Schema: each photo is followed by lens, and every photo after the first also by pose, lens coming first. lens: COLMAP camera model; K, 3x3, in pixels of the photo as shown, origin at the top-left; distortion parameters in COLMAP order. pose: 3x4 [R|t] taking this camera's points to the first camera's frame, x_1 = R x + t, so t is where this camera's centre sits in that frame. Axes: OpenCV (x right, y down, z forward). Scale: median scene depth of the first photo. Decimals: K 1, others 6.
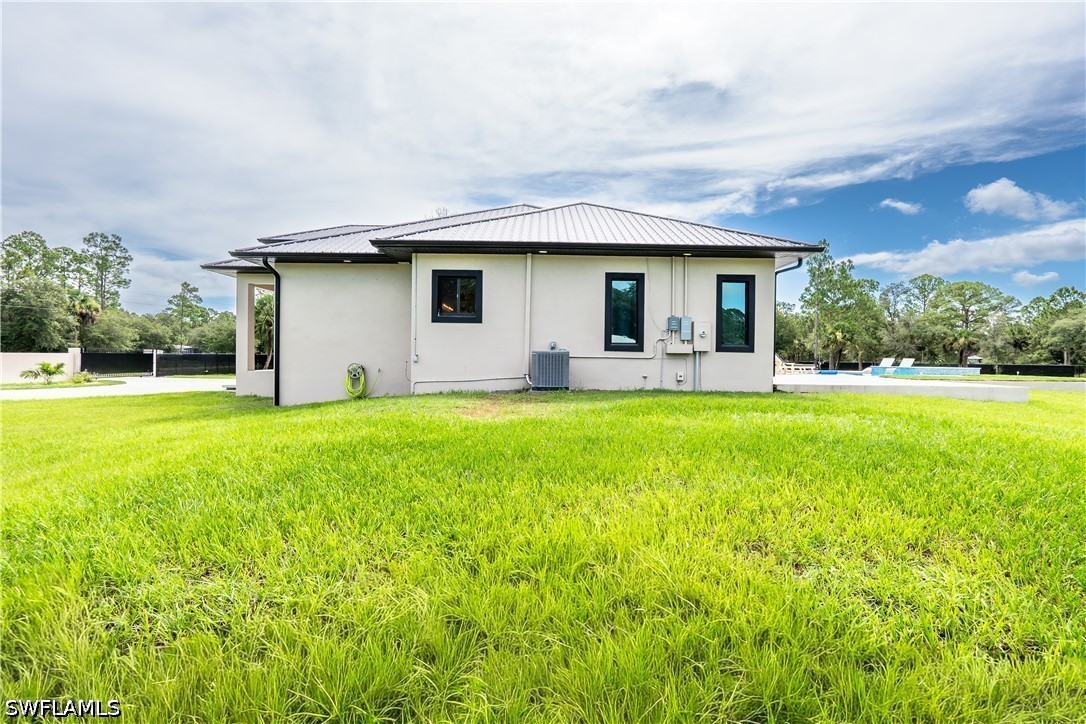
lens RADIAL K [[465.0, 0, 525.3], [0, 465.0, 353.1], [0, 0, 1]] dist [-0.001493, 0.000045]
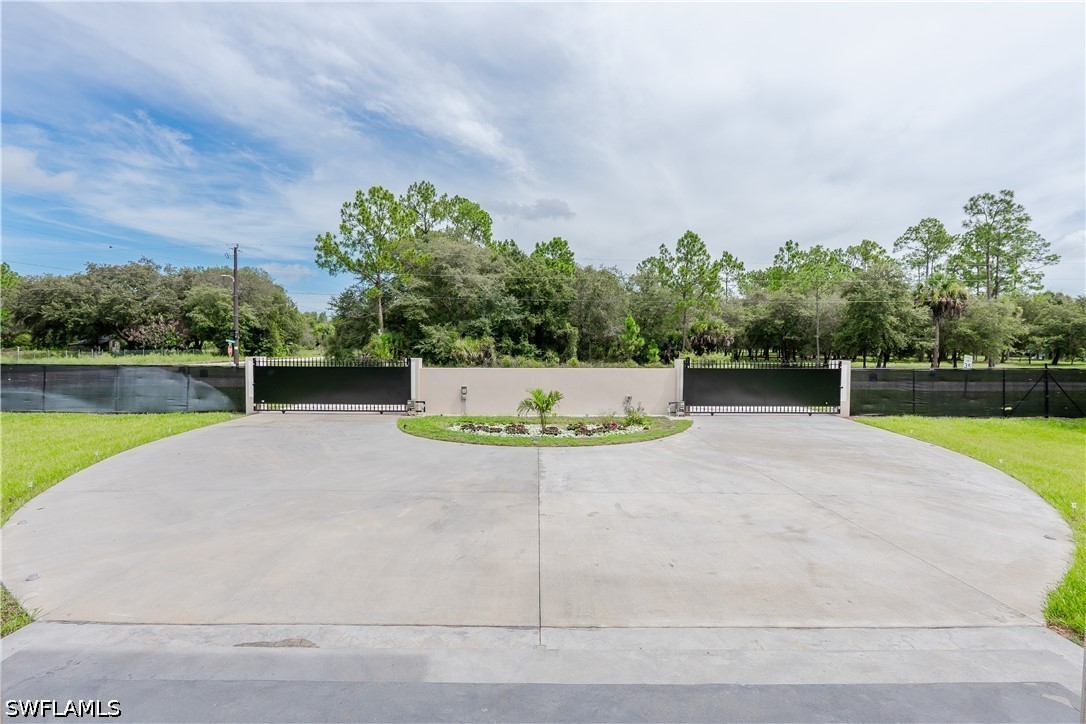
lens RADIAL K [[495.9, 0, 545.4], [0, 495.9, 357.9], [0, 0, 1]] dist [-0.010912, -0.000440]
pose [[-0.000957, 0.014922, -0.999888, -0.138591], [0.004552, 0.999878, 0.014918, -0.009888], [0.999989, -0.004537, -0.001025, 0.342739]]
